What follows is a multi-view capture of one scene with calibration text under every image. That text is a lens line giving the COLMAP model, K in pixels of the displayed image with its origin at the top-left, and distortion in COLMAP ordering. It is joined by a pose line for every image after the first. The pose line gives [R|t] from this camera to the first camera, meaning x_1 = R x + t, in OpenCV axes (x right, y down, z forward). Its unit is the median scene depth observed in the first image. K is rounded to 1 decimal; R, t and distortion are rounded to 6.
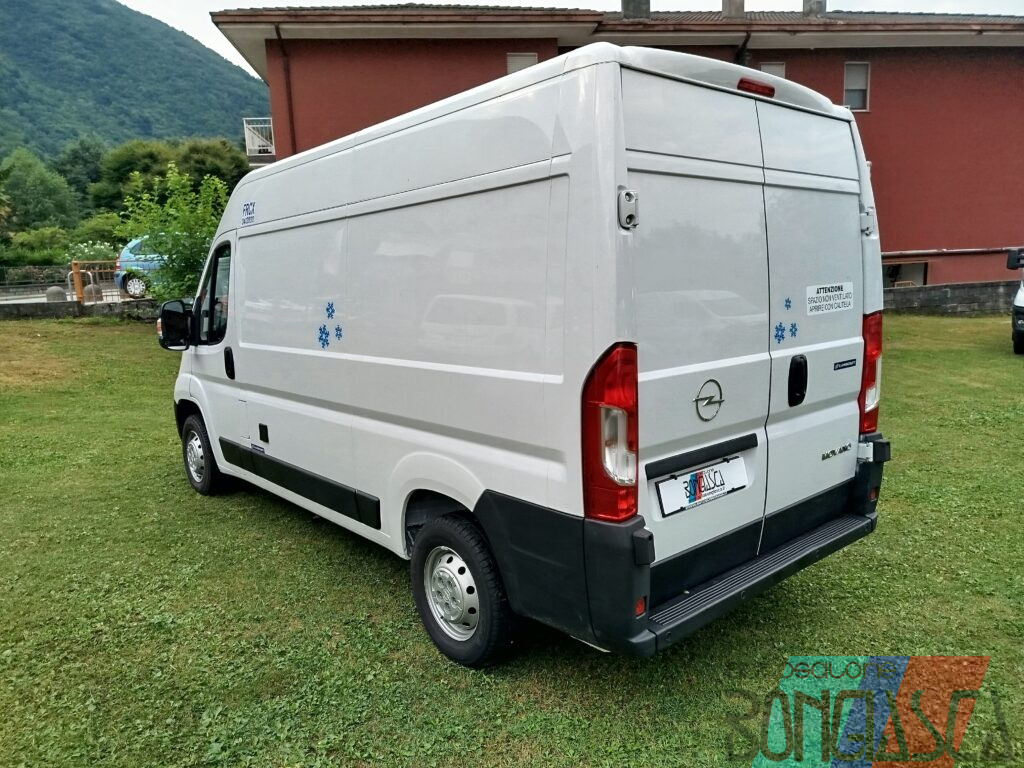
lens RADIAL K [[739.1, 0, 512.0], [0, 739.1, 384.0], [0, 0, 1]] dist [-0.007652, 0.002215]
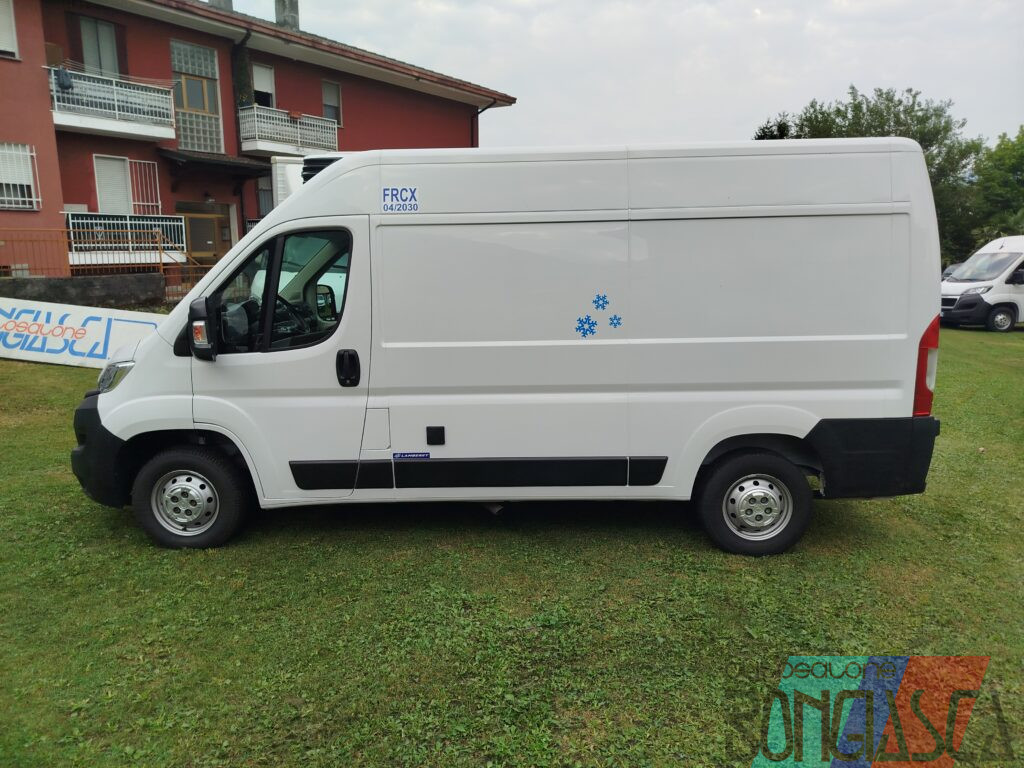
lens RADIAL K [[724.9, 0, 512.0], [0, 724.9, 384.0], [0, 0, 1]] dist [0.043971, -0.056055]
pose [[0.651174, -0.102753, 0.751940, -0.248329], [0.096423, 0.993964, 0.052324, -0.010060], [-0.752778, 0.038432, 0.657152, 0.082423]]
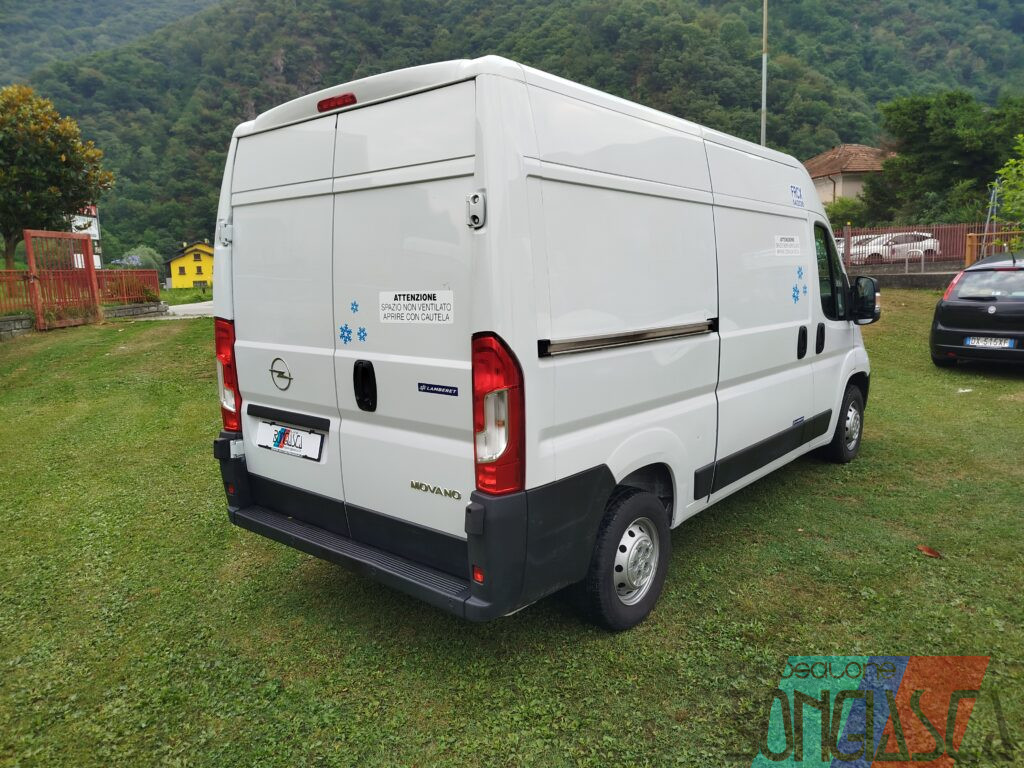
lens RADIAL K [[724.9, 0, 512.0], [0, 724.9, 384.0], [0, 0, 1]] dist [0.043971, -0.056055]
pose [[0.160238, 0.178445, -0.970815, 1.461932], [-0.131333, 0.978633, 0.158205, -0.200618], [0.978302, 0.102150, 0.180250, 1.089690]]
